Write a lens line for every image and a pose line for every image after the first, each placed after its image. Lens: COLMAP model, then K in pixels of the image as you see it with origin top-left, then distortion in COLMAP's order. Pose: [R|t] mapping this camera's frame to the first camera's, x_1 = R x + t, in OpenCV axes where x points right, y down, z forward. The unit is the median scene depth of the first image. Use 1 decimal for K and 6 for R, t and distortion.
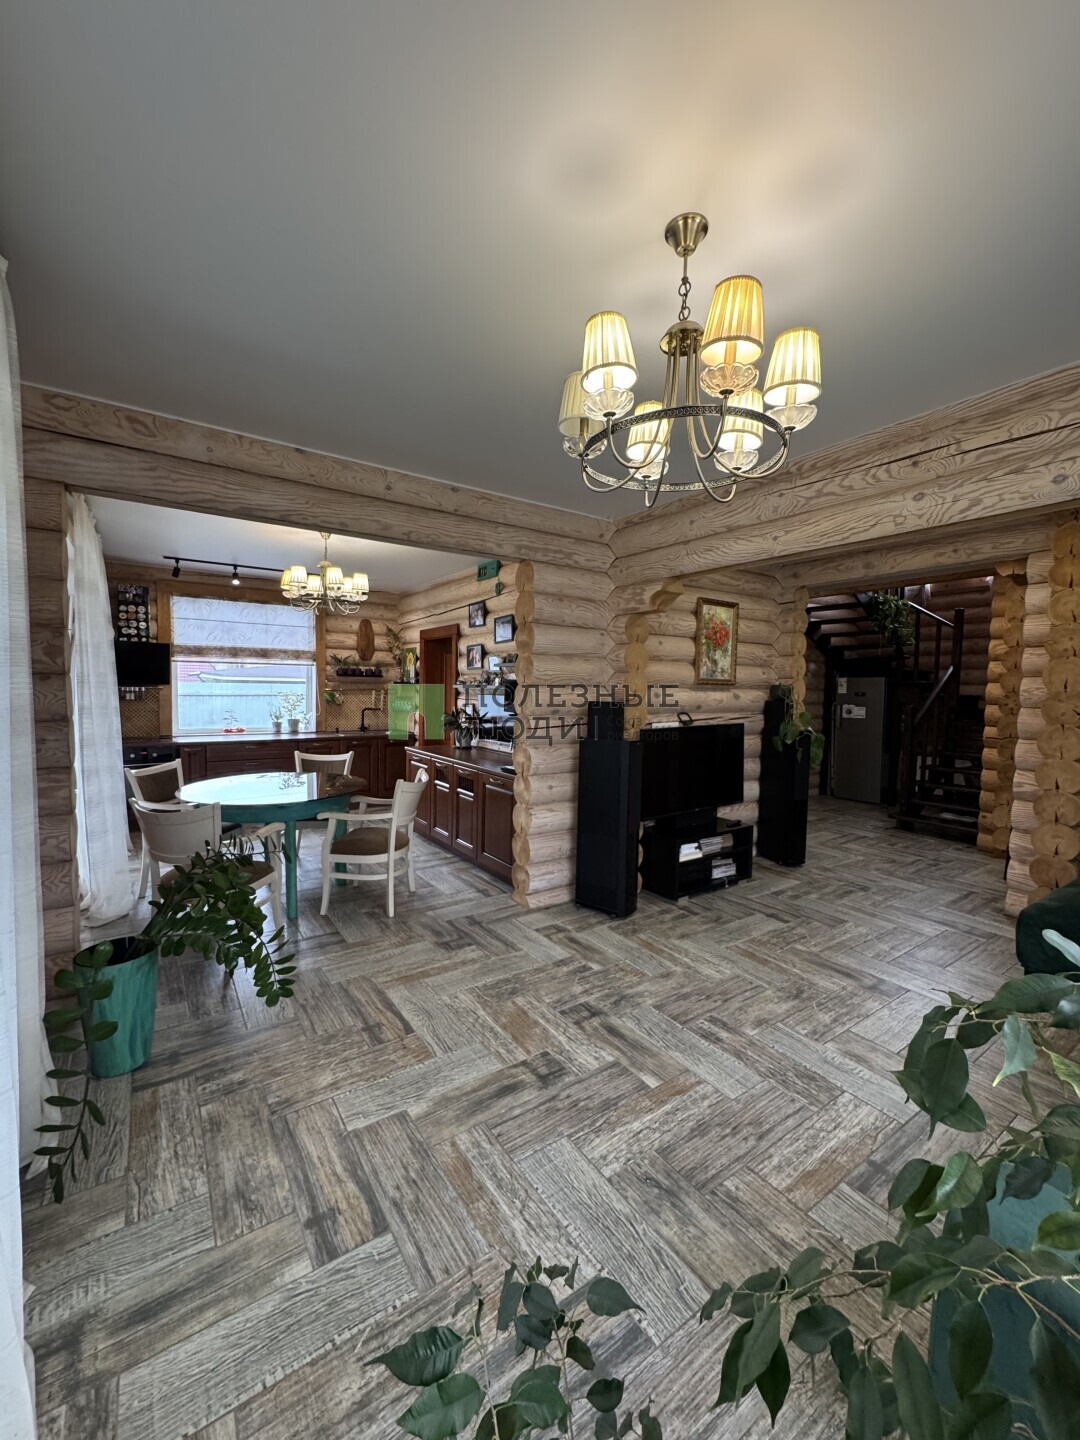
lens RADIAL K [[574.9, 0, 537.4], [0, 574.9, 720.8], [0, 0, 1]] dist [-0.003552, -0.000030]
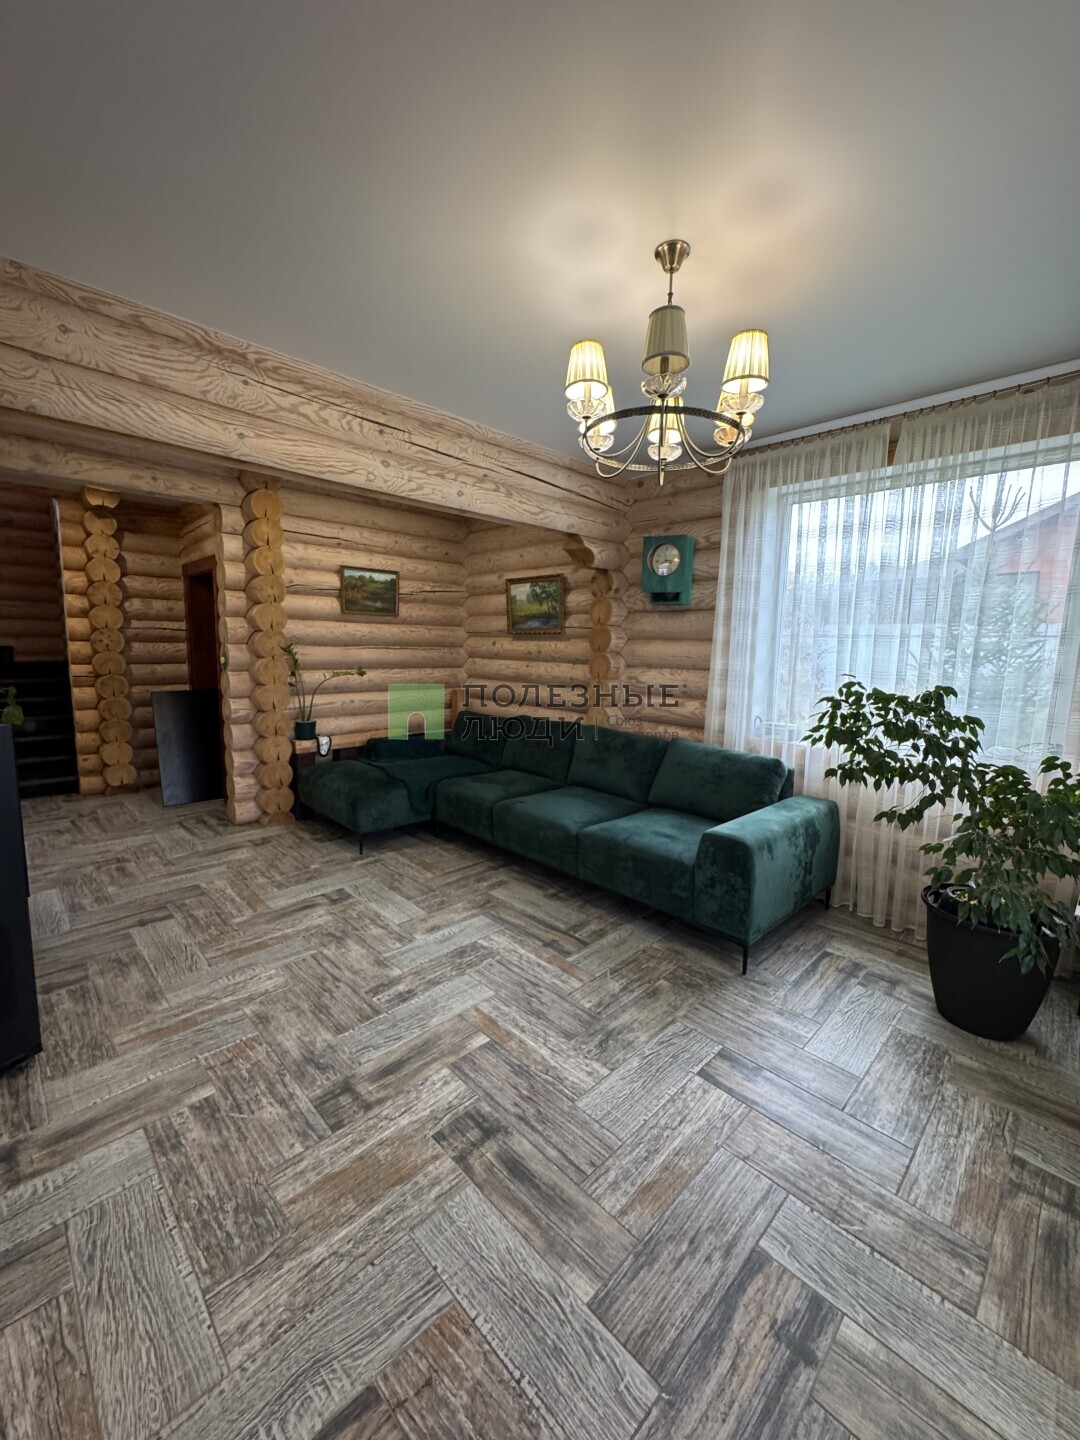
lens RADIAL K [[574.9, 0, 537.4], [0, 574.9, 720.8], [0, 0, 1]] dist [-0.003552, -0.000030]
pose [[-0.176105, -0.148724, 0.973071, -0.440473], [0.034341, 0.986991, 0.157067, -0.033559], [-0.983772, 0.061077, -0.168707, 0.670026]]
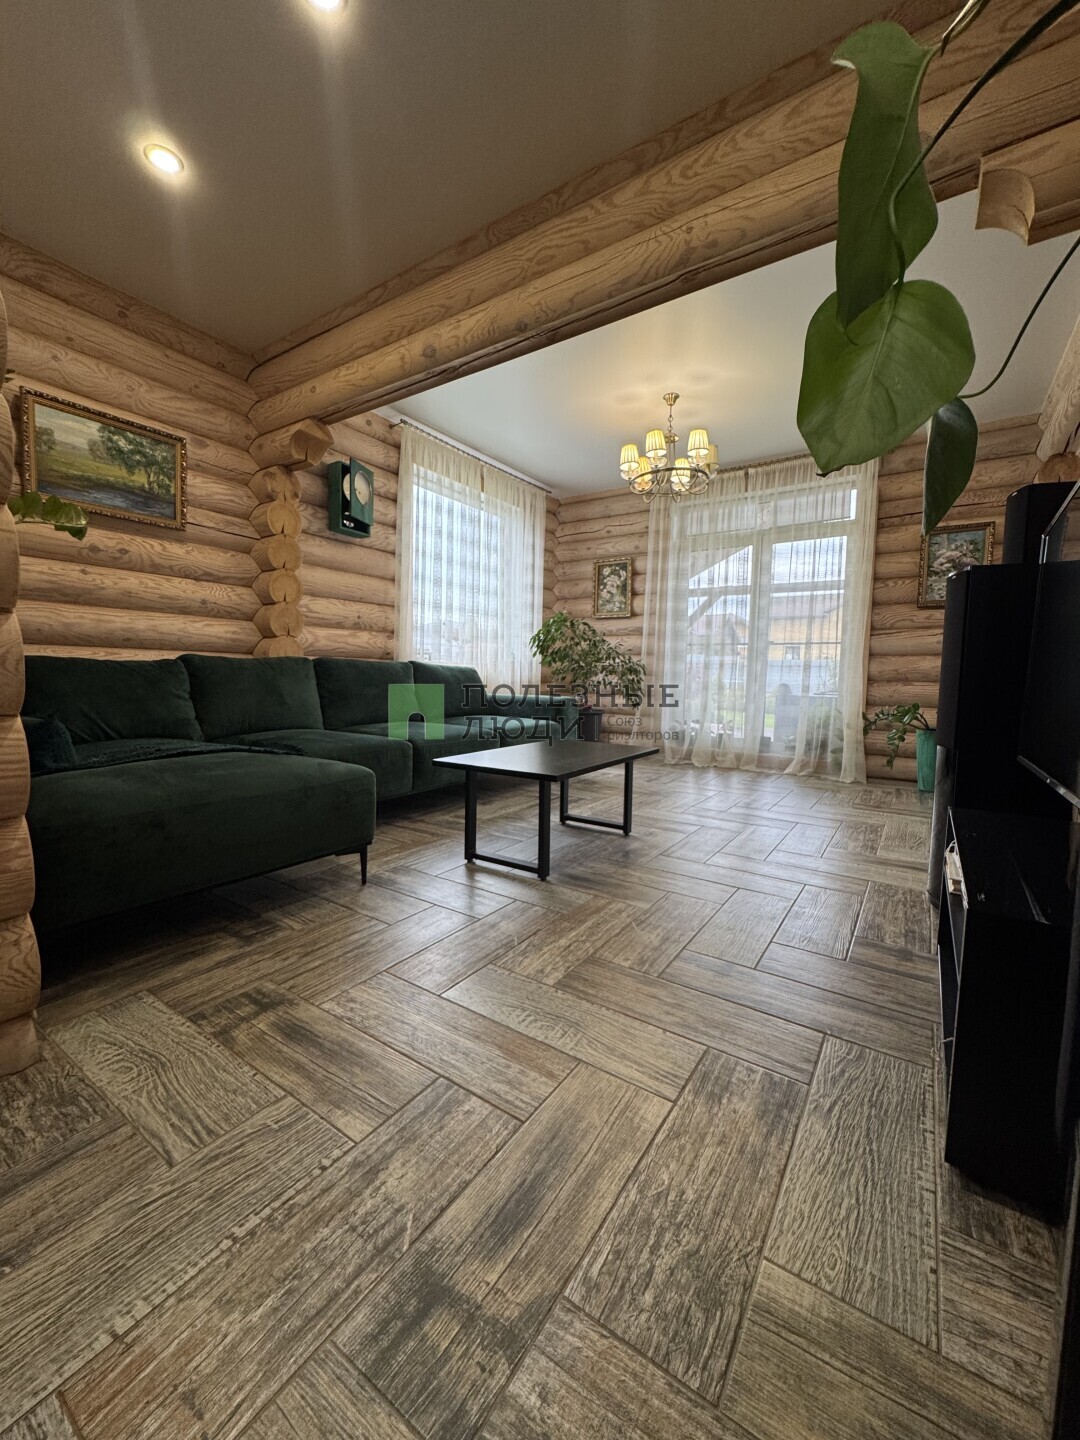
lens RADIAL K [[574.9, 0, 537.4], [0, 574.9, 720.8], [0, 0, 1]] dist [-0.003552, -0.000030]
pose [[-0.928250, -0.005096, -0.371923, 0.768843], [-0.055664, 0.990549, 0.125354, 0.134572], [0.367769, 0.137062, -0.919761, 1.467083]]
